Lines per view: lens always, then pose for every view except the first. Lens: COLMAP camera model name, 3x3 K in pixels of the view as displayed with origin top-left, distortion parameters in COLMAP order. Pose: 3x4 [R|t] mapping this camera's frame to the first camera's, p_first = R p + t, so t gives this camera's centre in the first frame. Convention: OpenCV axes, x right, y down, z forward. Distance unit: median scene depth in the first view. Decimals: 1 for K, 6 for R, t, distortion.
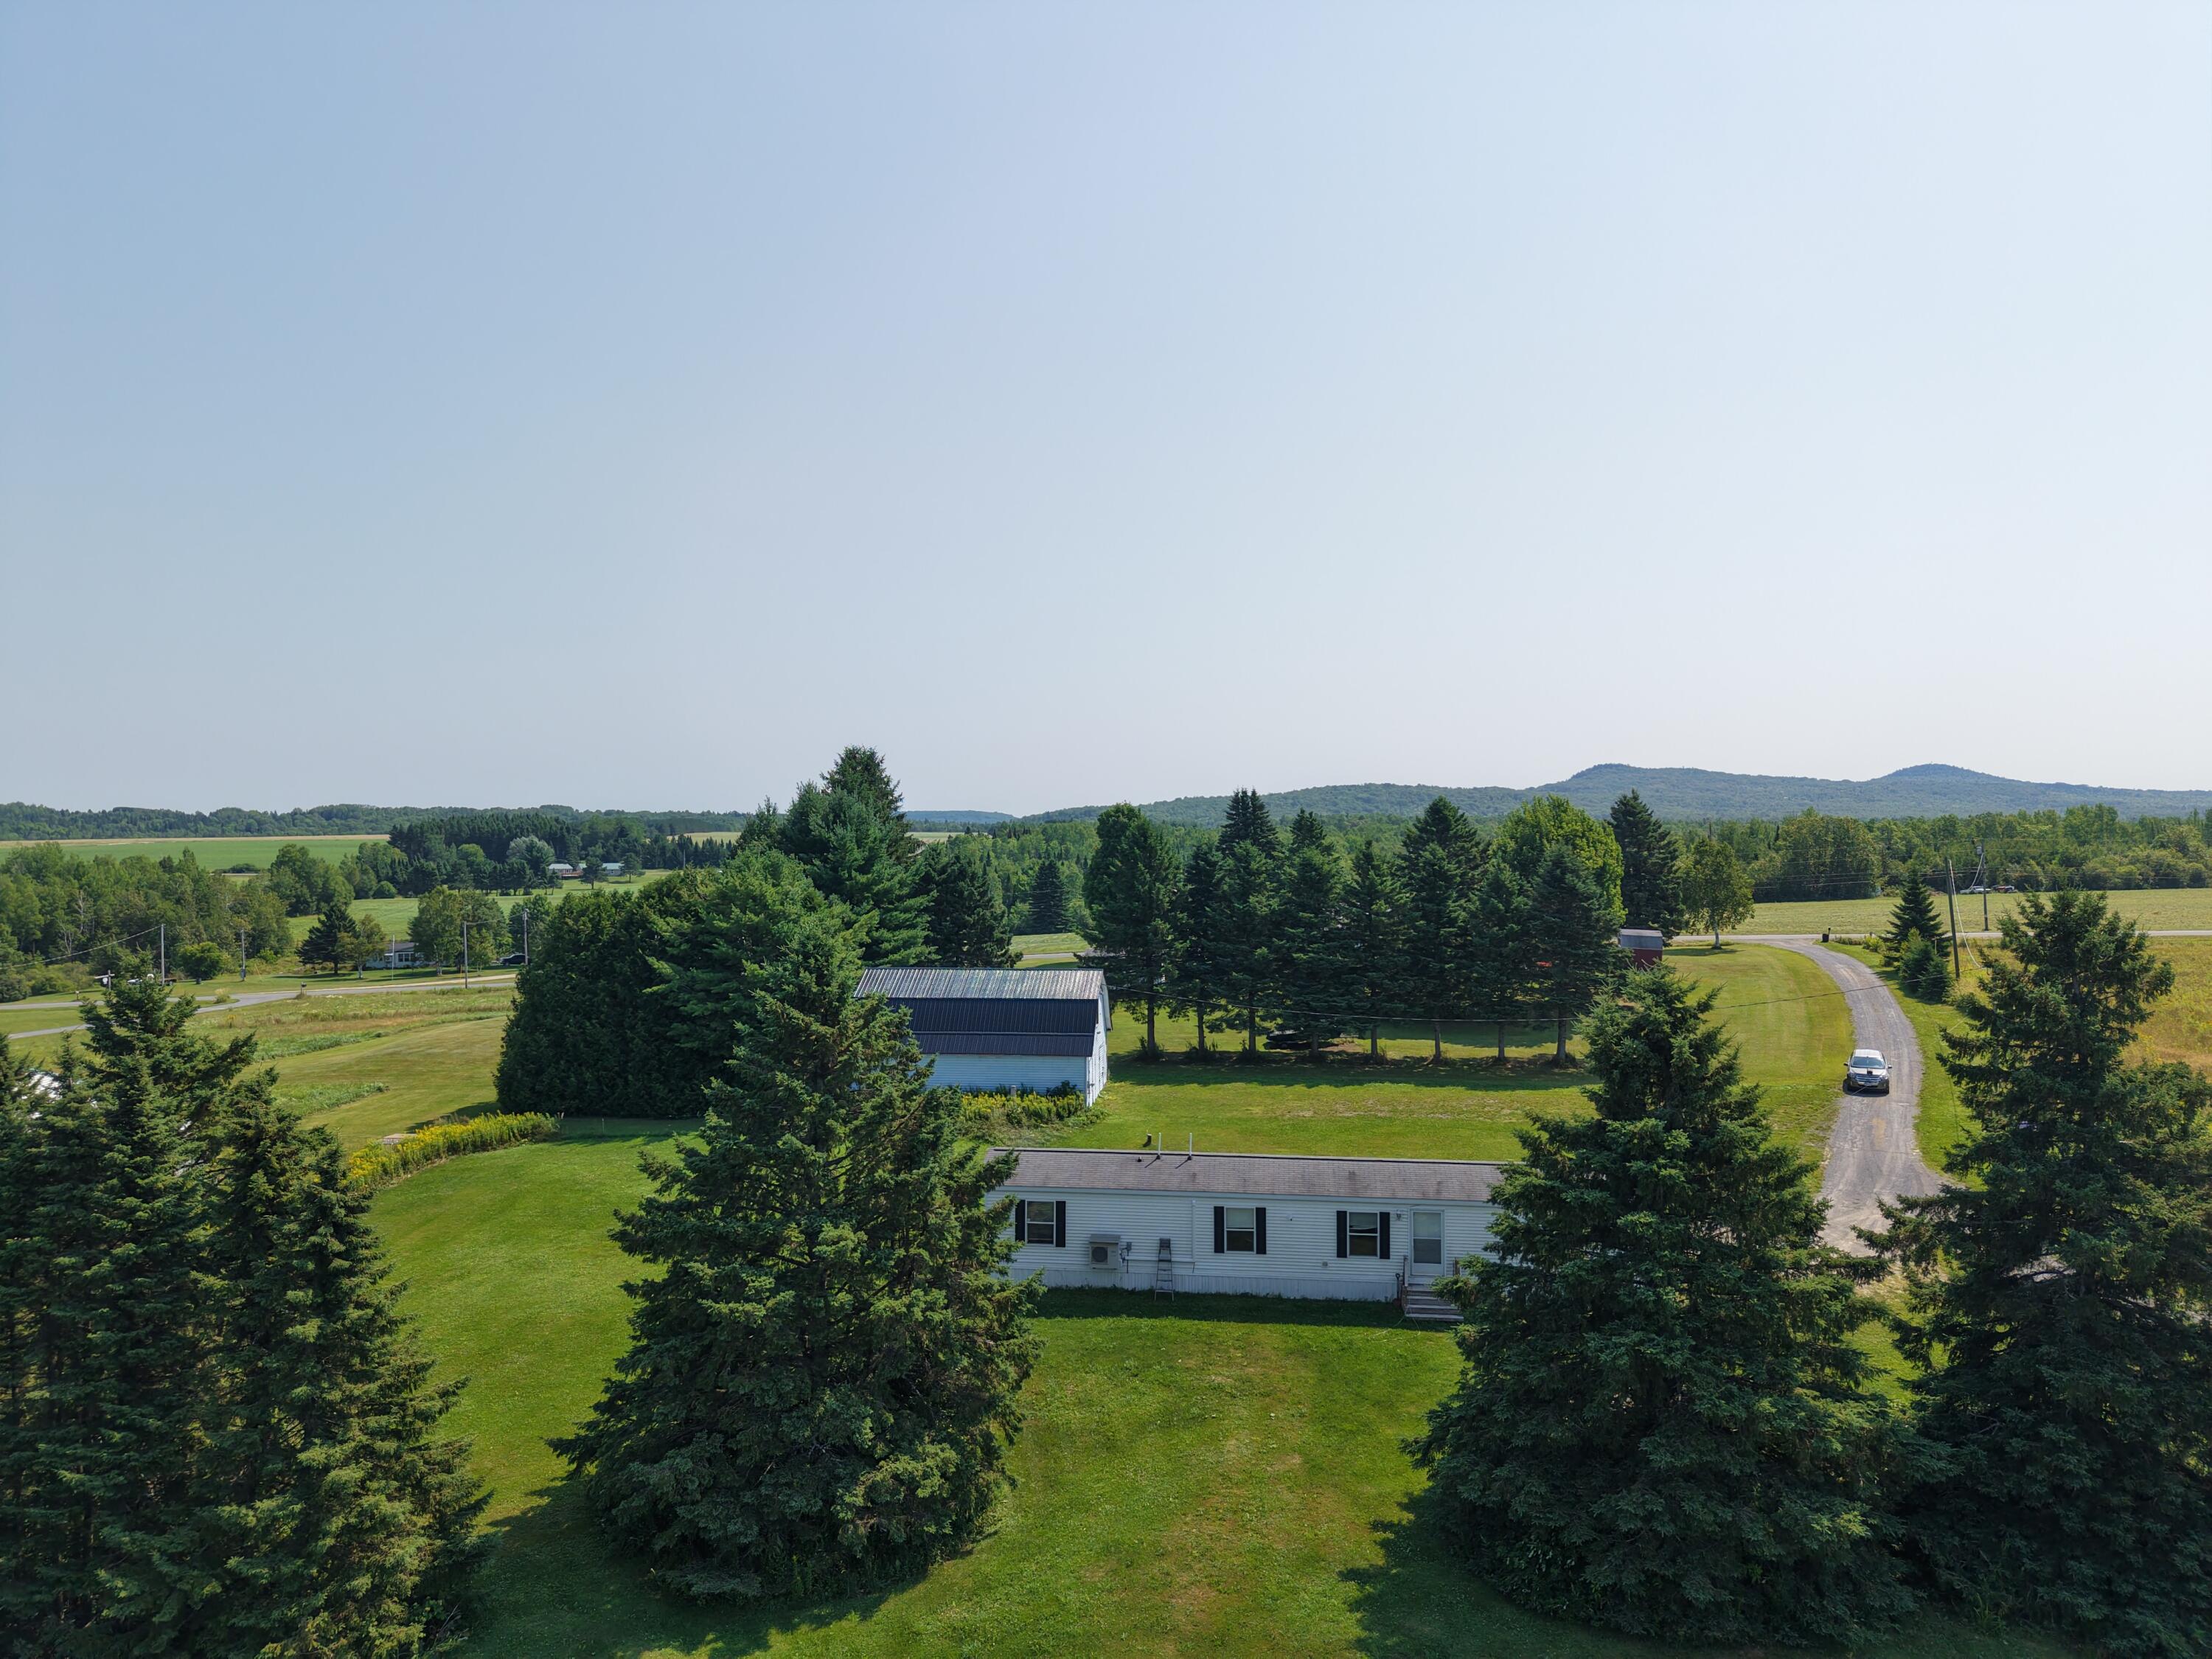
lens RADIAL K [[1487.5, 0, 1108.4], [0, 1487.5, 826.9], [0, 0, 1]] dist [0.020659, -0.018648]
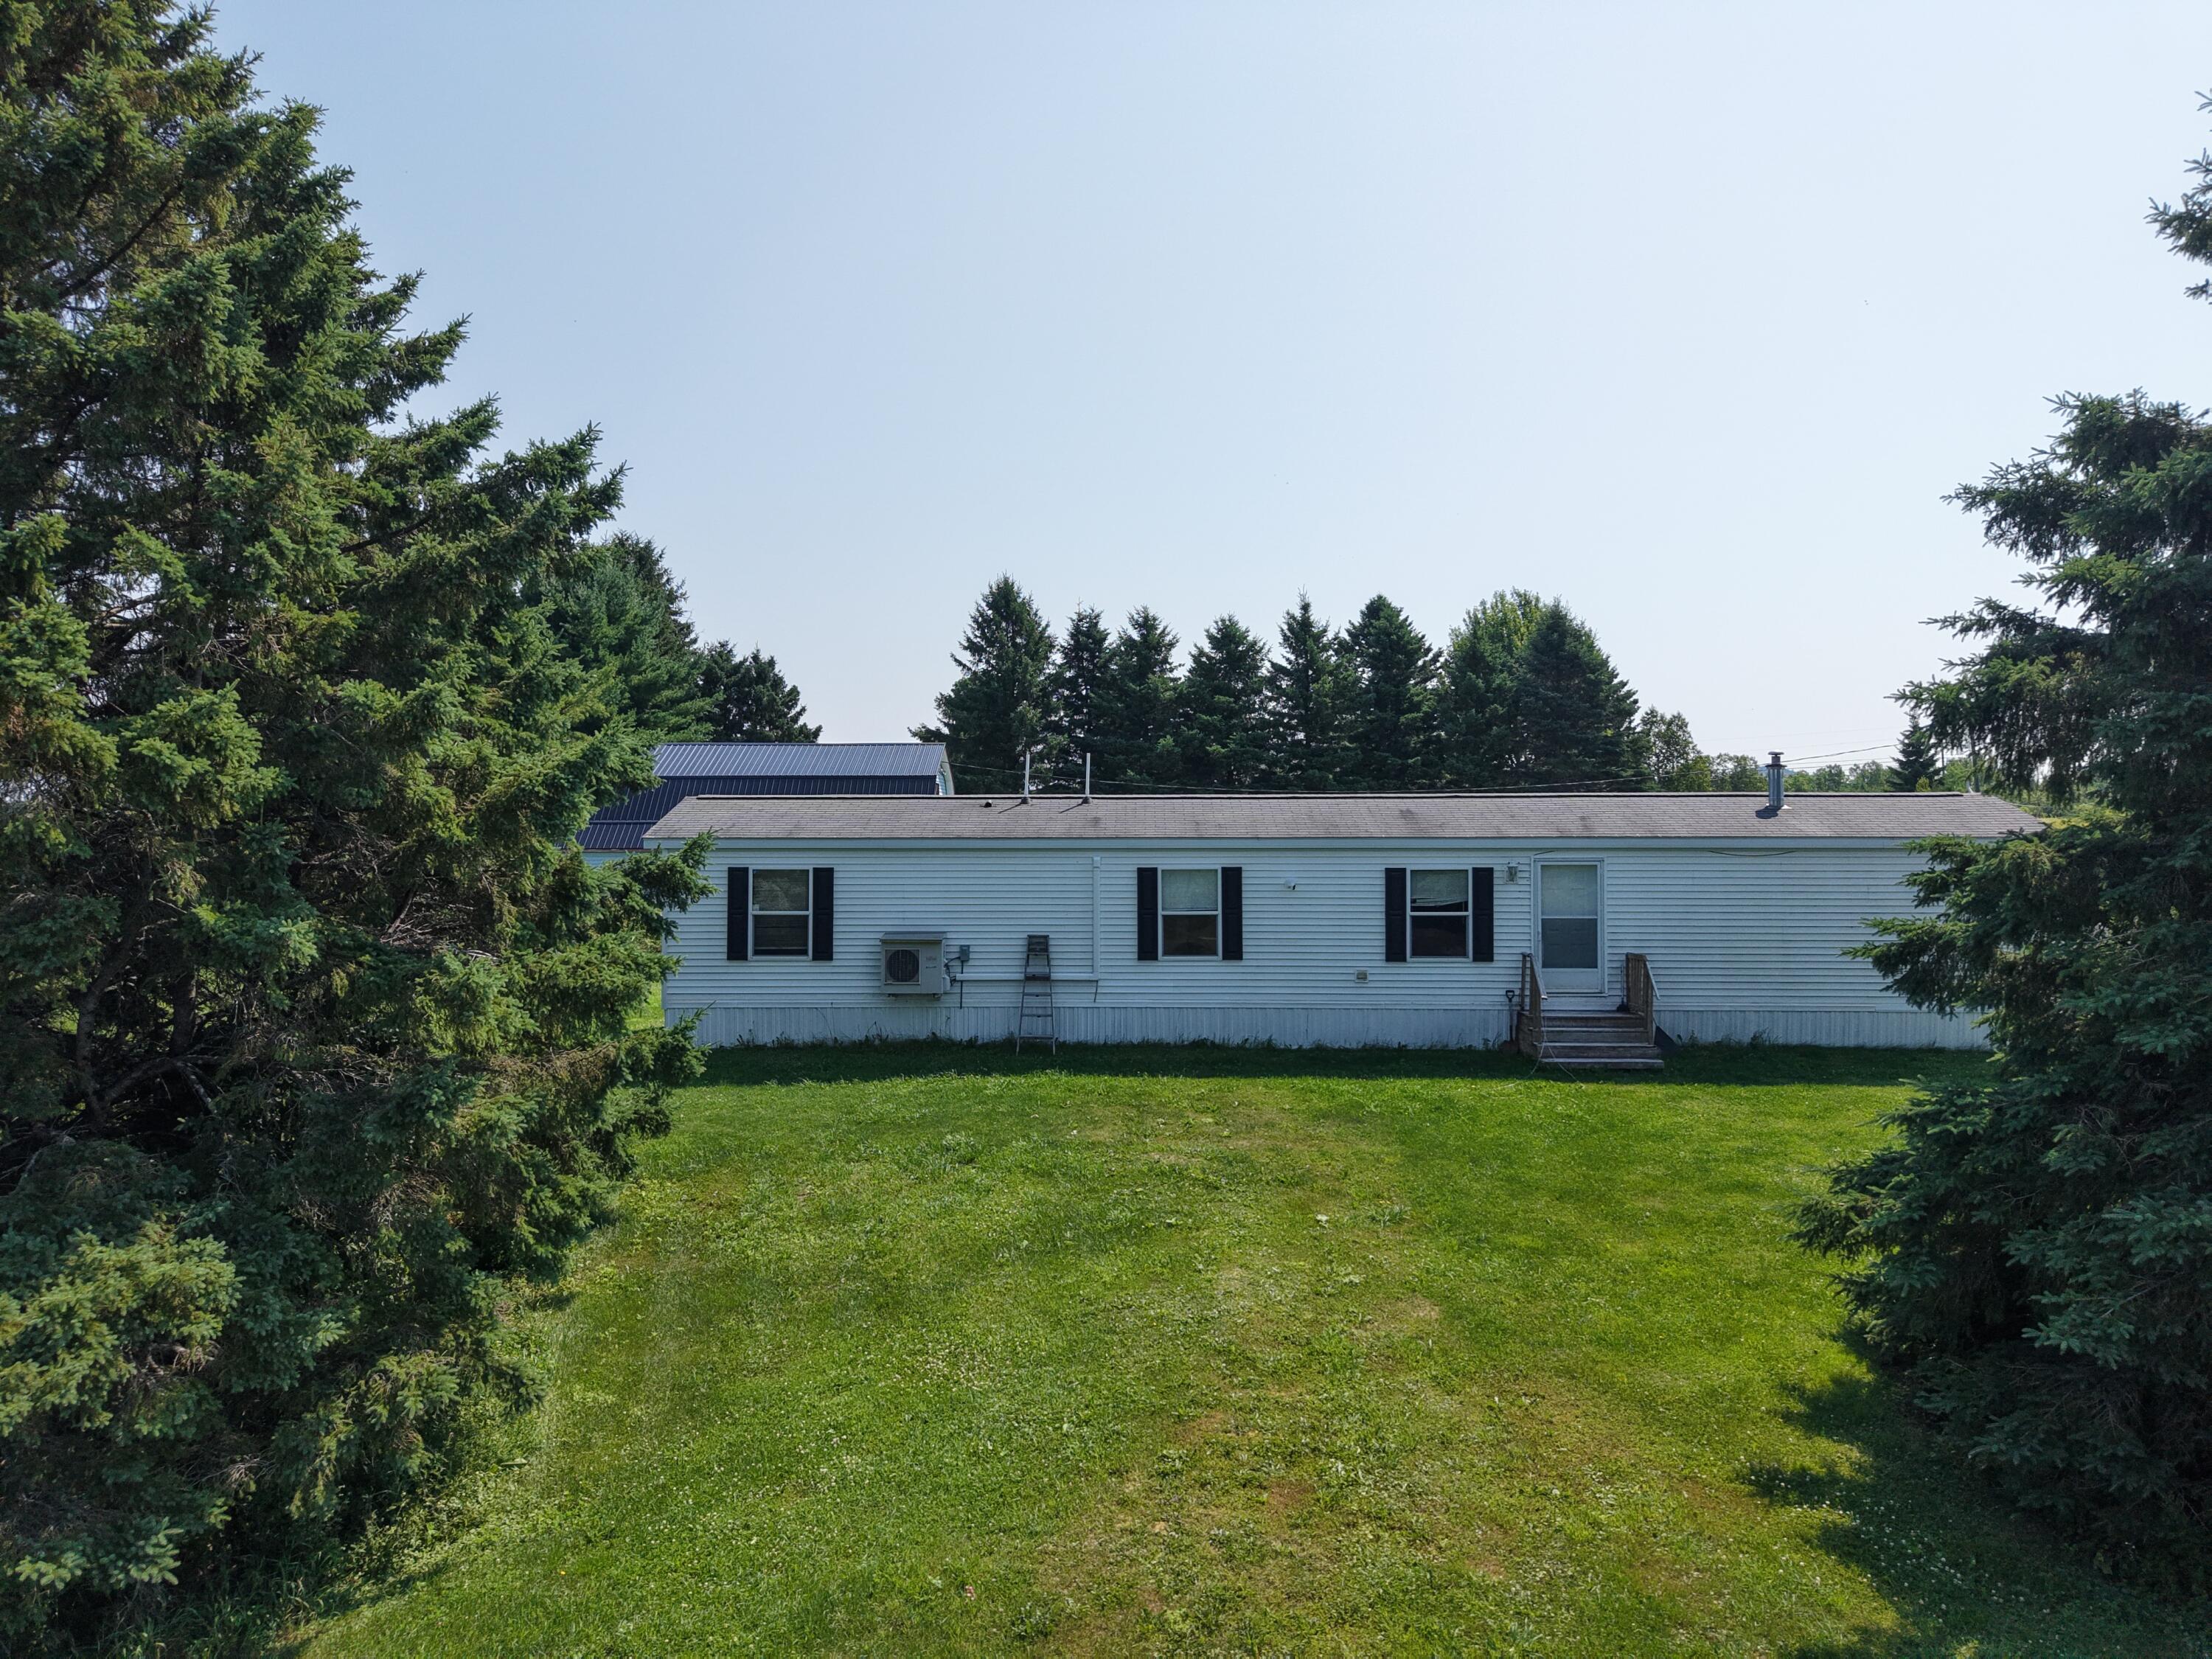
lens RADIAL K [[1487.5, 0, 1104.1], [0, 1487.5, 831.1], [0, 0, 1]] dist [0.020659, -0.018648]
pose [[0.996178, -0.003708, 0.087266, 0.017816], [0.003609, 0.999993, 0.001291, 0.246342], [-0.087271, -0.000971, 0.996184, 0.522878]]
